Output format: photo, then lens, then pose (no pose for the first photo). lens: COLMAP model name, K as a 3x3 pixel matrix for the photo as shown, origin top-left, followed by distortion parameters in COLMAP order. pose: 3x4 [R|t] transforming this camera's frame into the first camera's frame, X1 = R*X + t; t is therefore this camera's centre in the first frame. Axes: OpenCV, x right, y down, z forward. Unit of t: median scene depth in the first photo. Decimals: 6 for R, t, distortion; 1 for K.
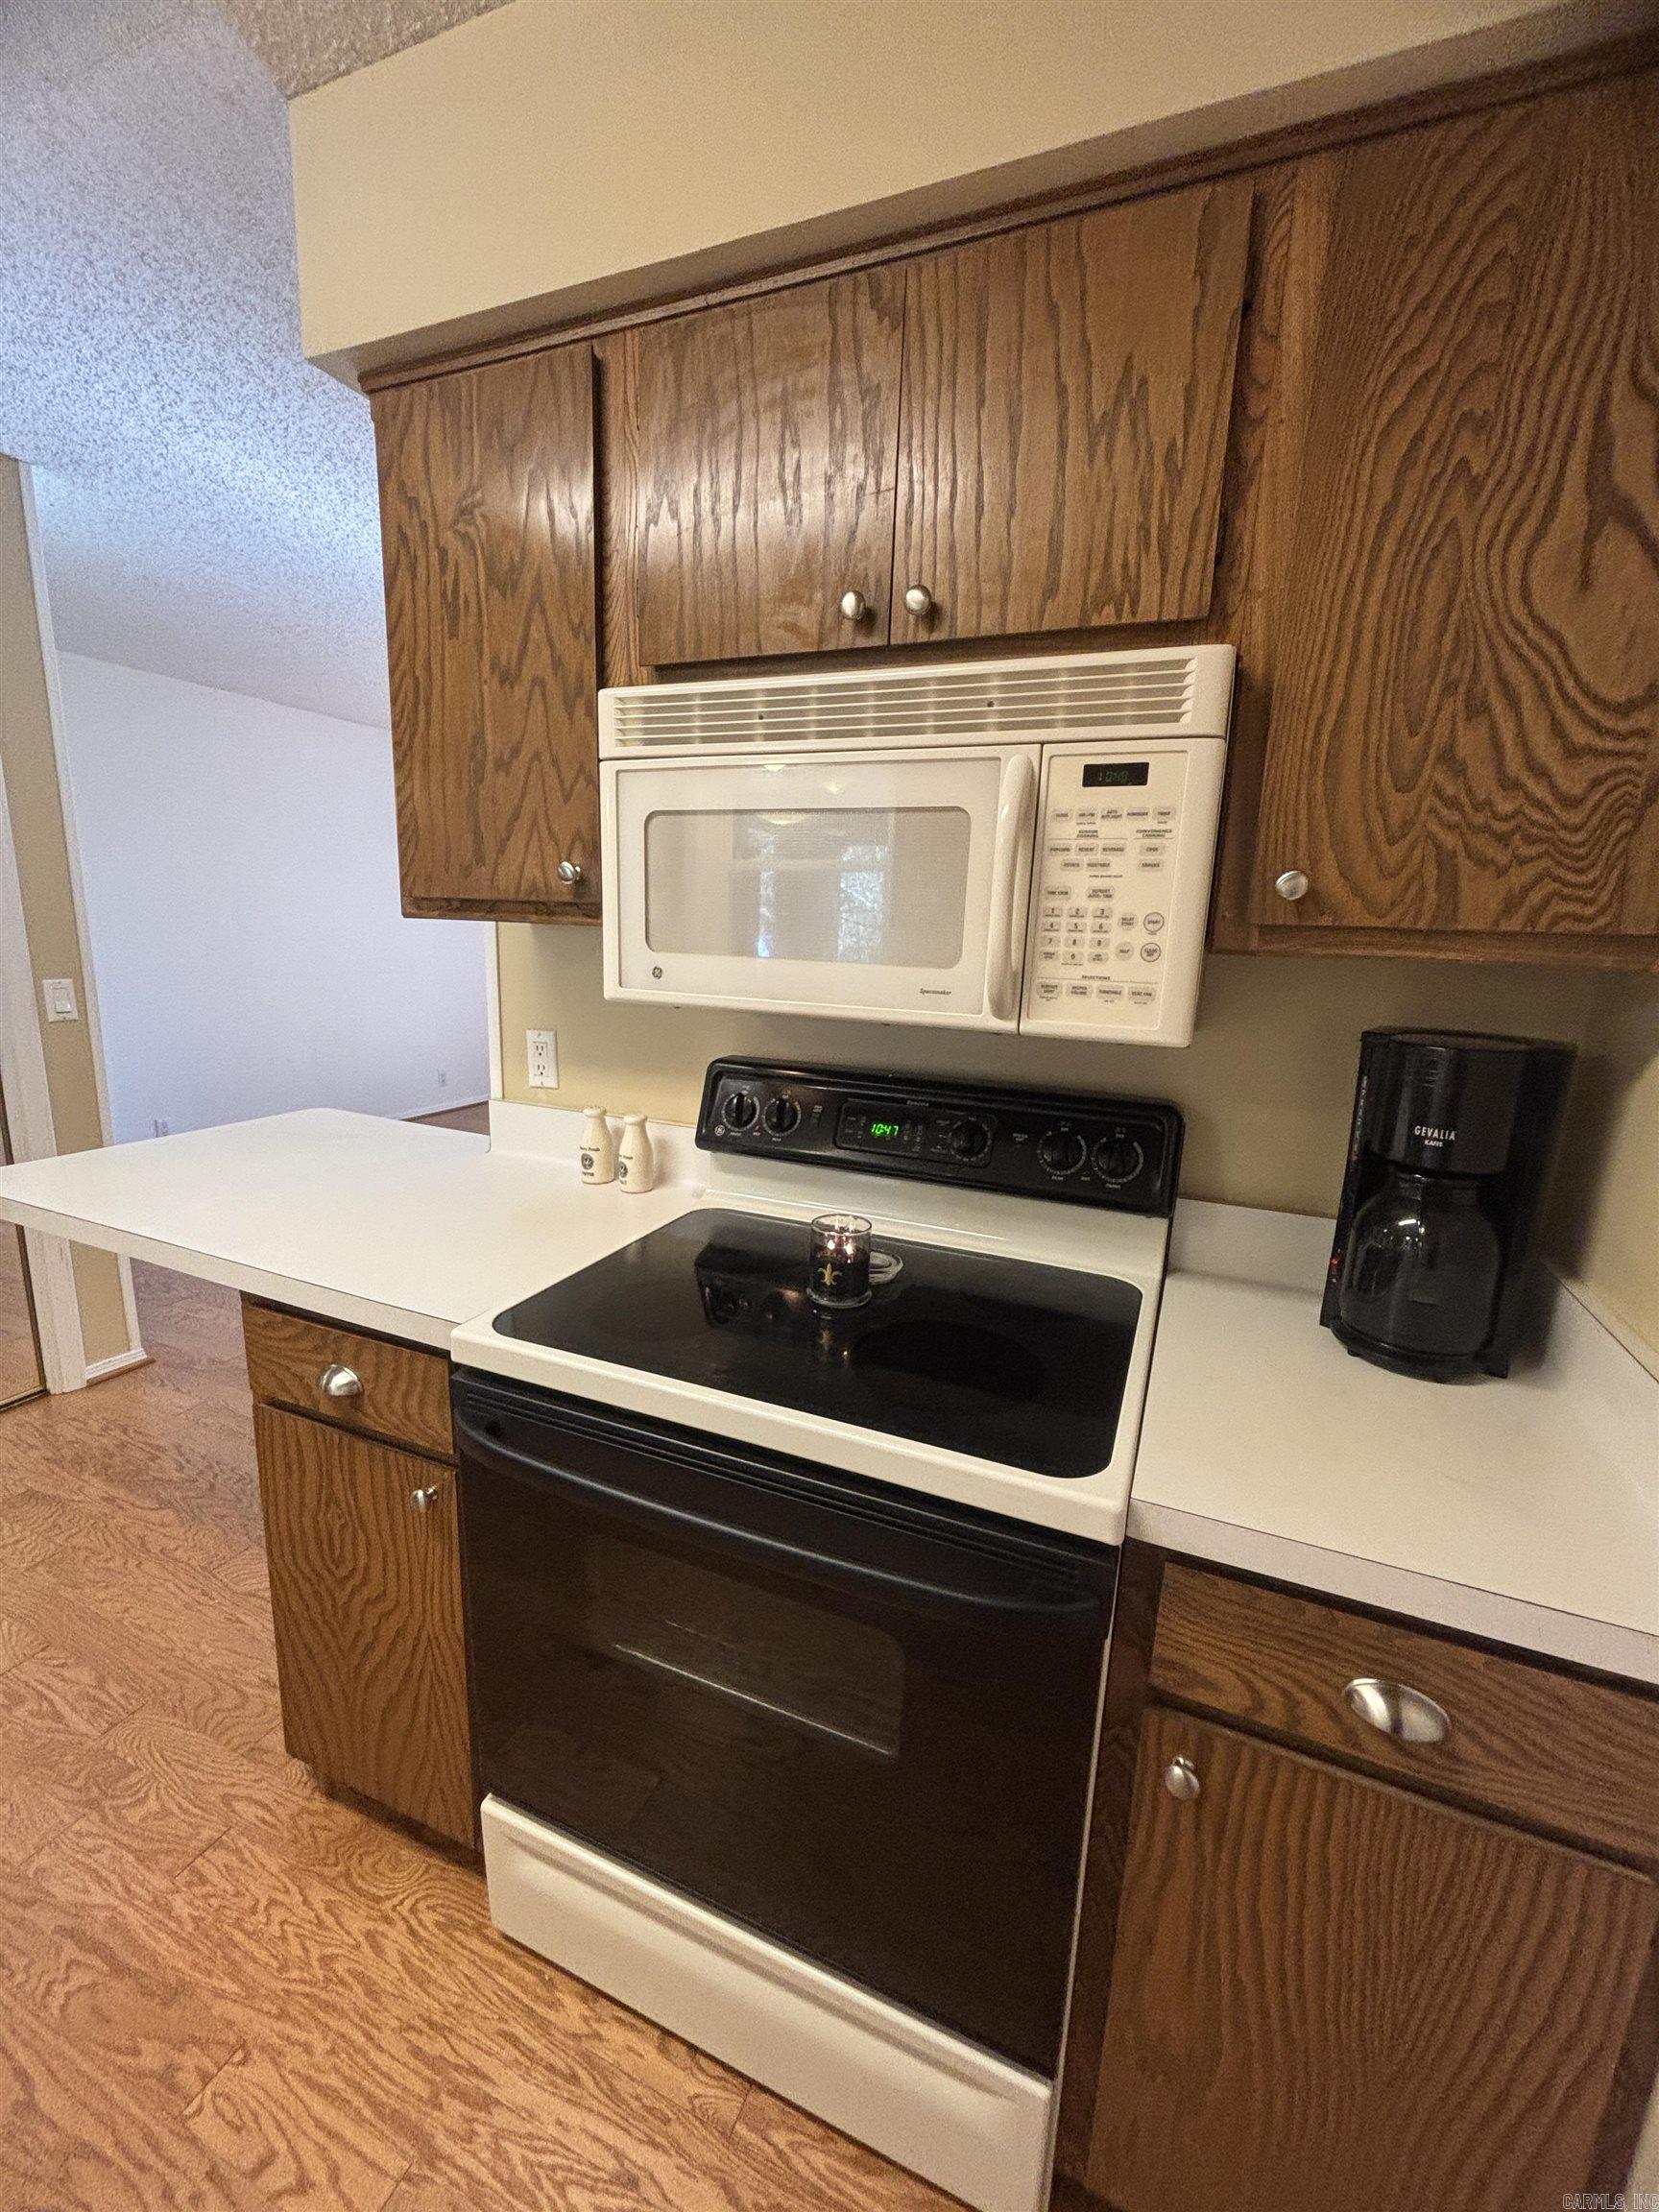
lens RADIAL K [[897.5, 0, 832.5], [0, 897.5, 1101.7], [0, 0, 1]] dist [-0.001317, -0.000250]
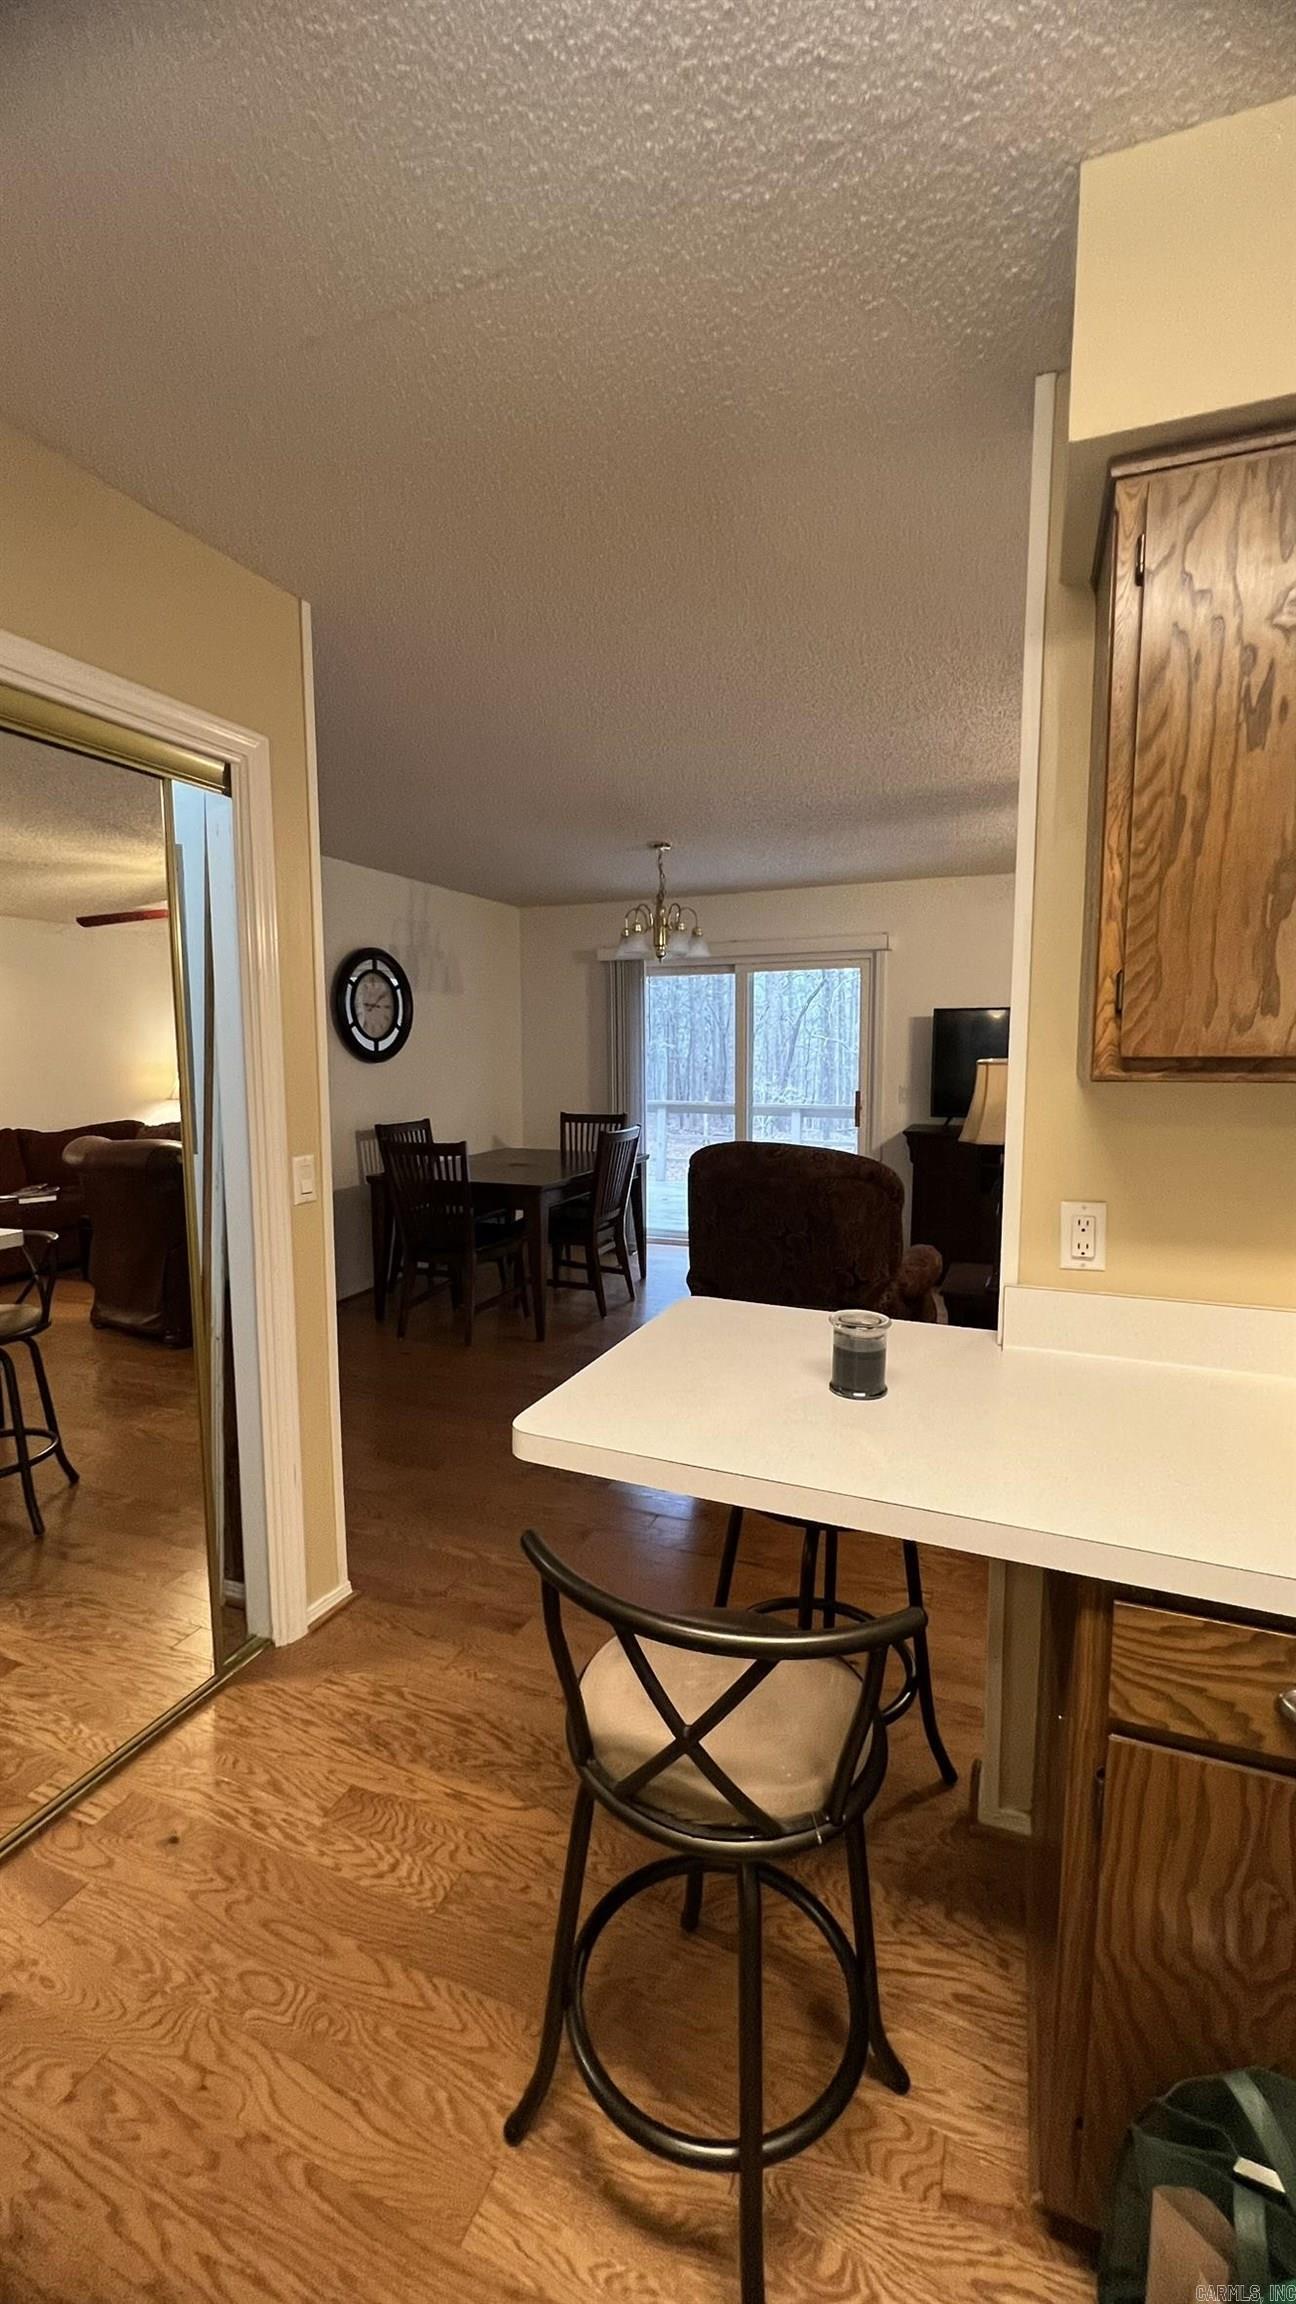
lens RADIAL K [[919.2, 0, 656.4], [0, 919.2, 1144.6], [0, 0, 1]] dist [-0.001012, 0.000535]
pose [[0.999097, -0.039765, 0.014995, -1.016538], [0.040950, 0.995157, -0.089367, -0.100927], [-0.011368, 0.089901, 0.995886, 0.196563]]
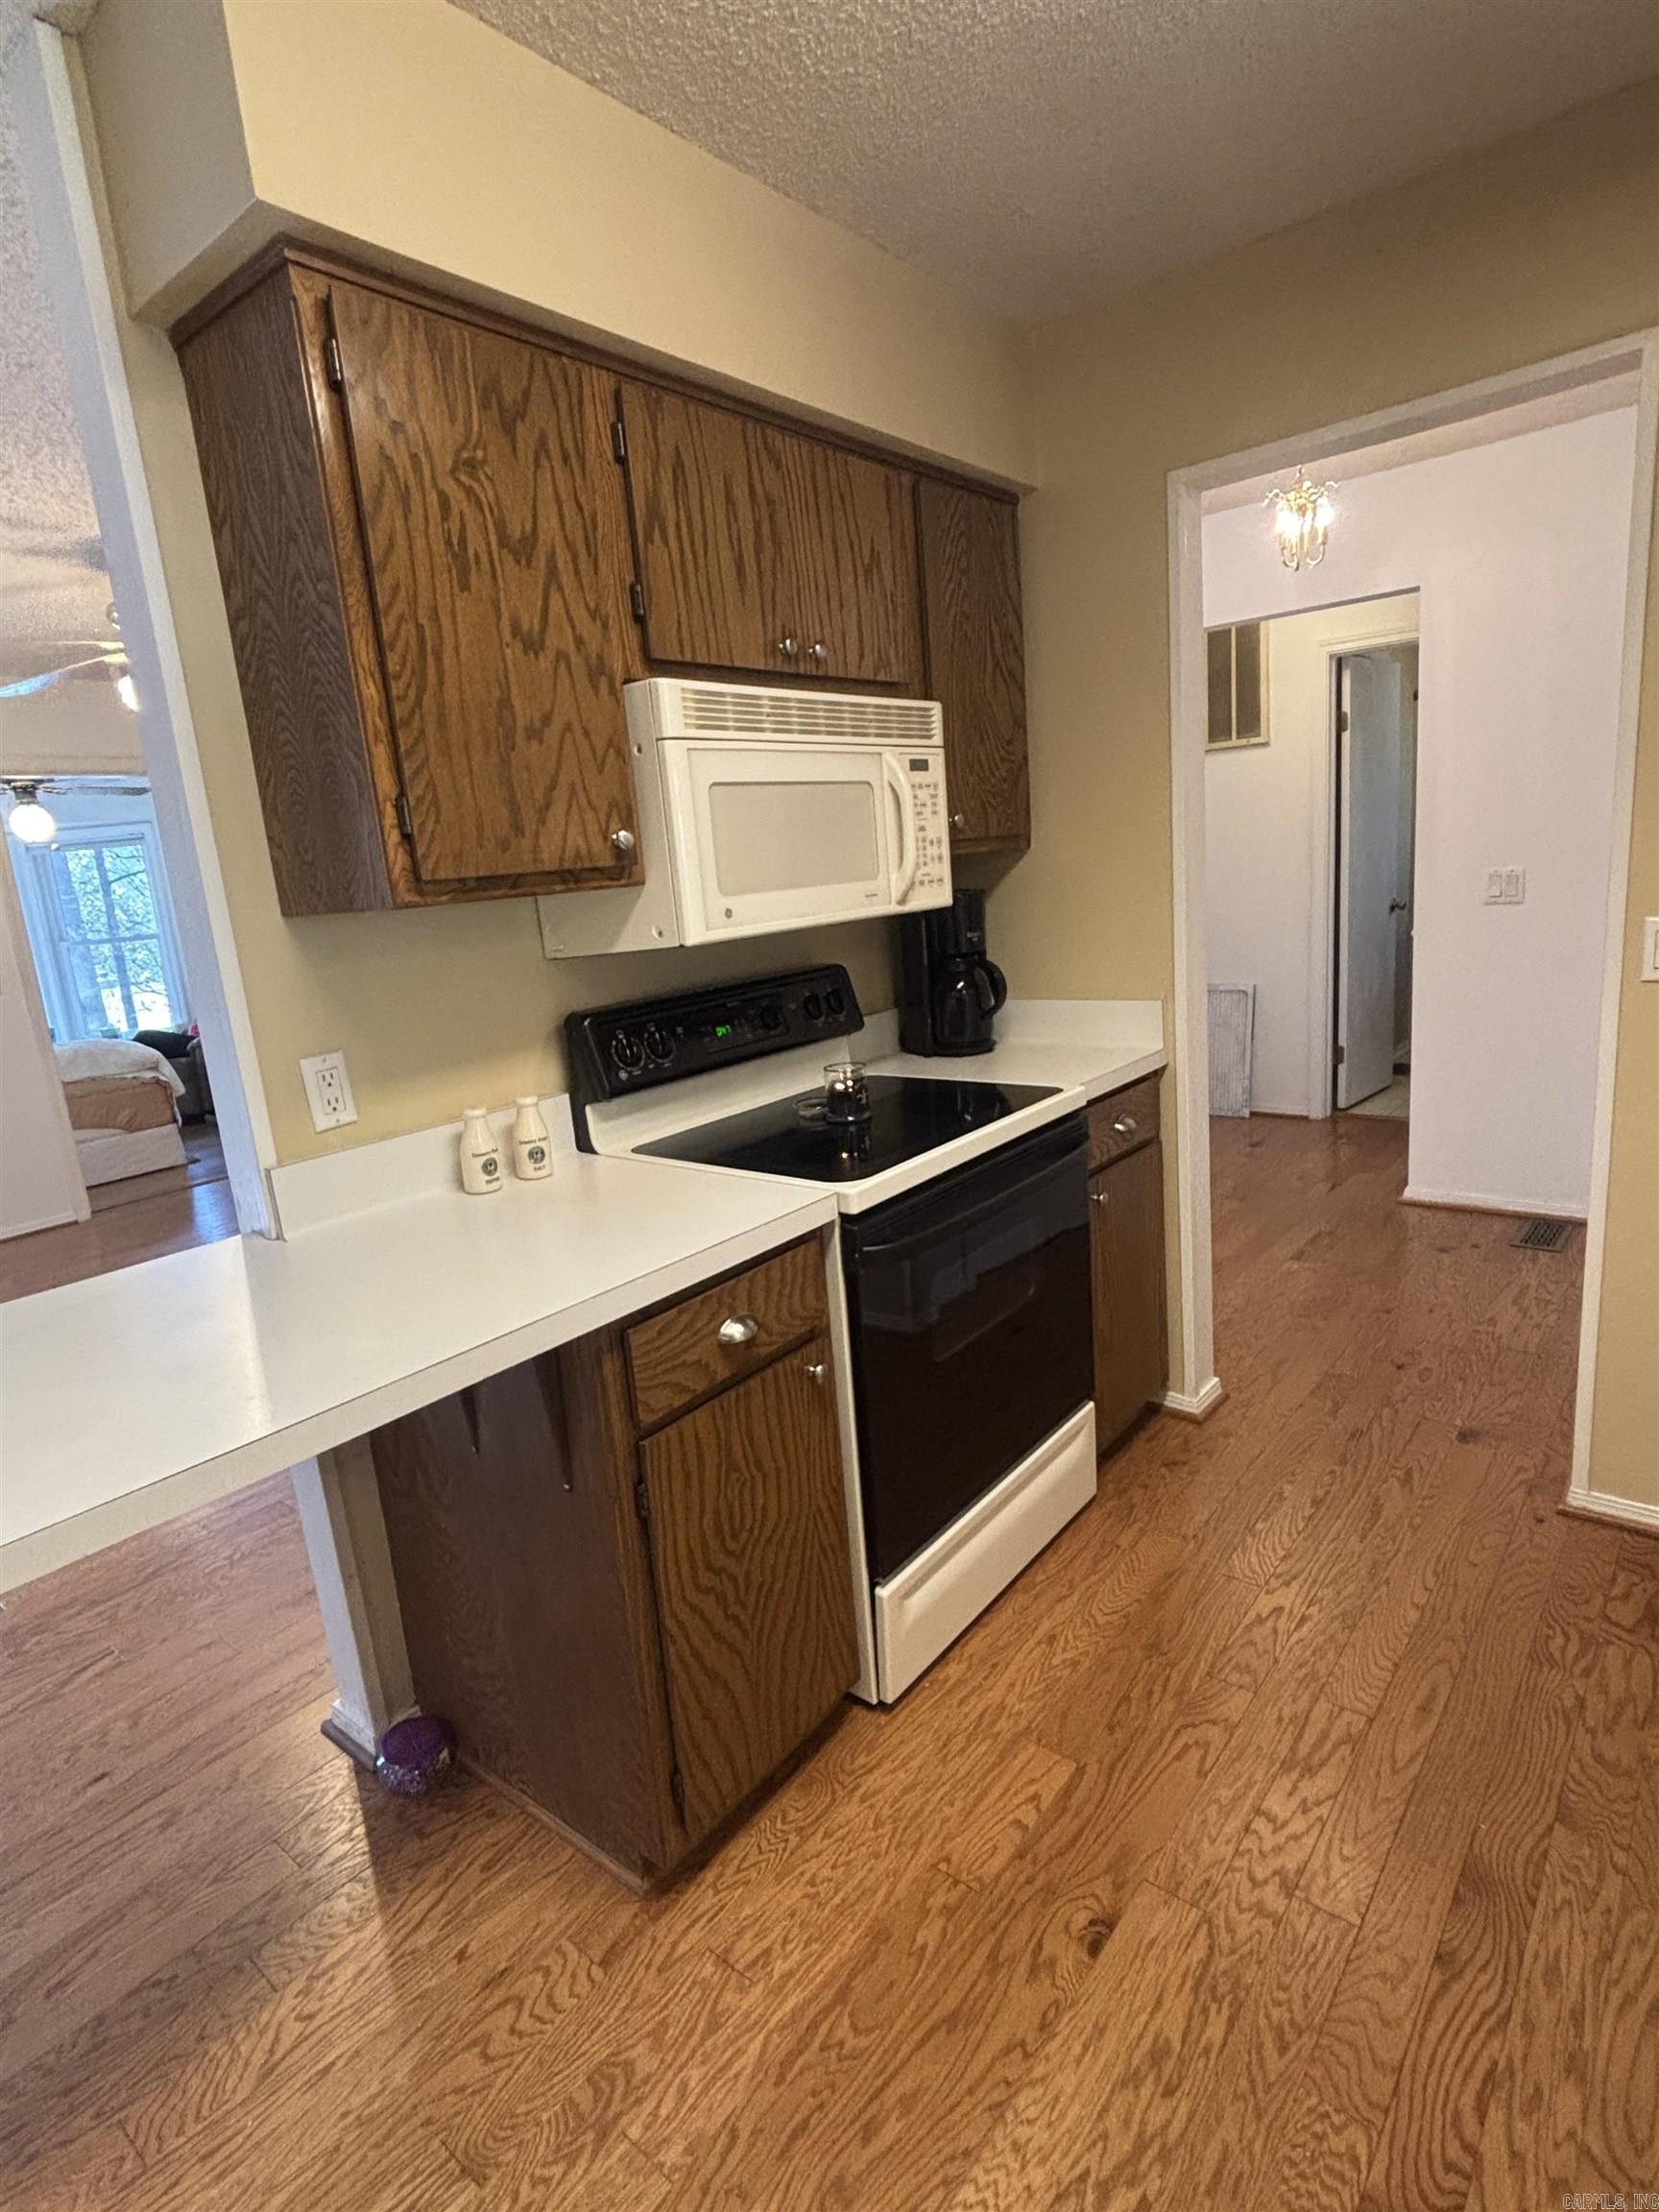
lens RADIAL K [[1137.7, 0, 831.8], [0, 1137.7, 1097.0], [0, 0, 1]] dist [0.002009, -0.002154]
pose [[0.282160, -0.256450, 0.924456, -1.543493], [0.277671, 0.944197, 0.177176, -0.134047], [-0.918305, 0.206702, 0.337624, 0.375954]]
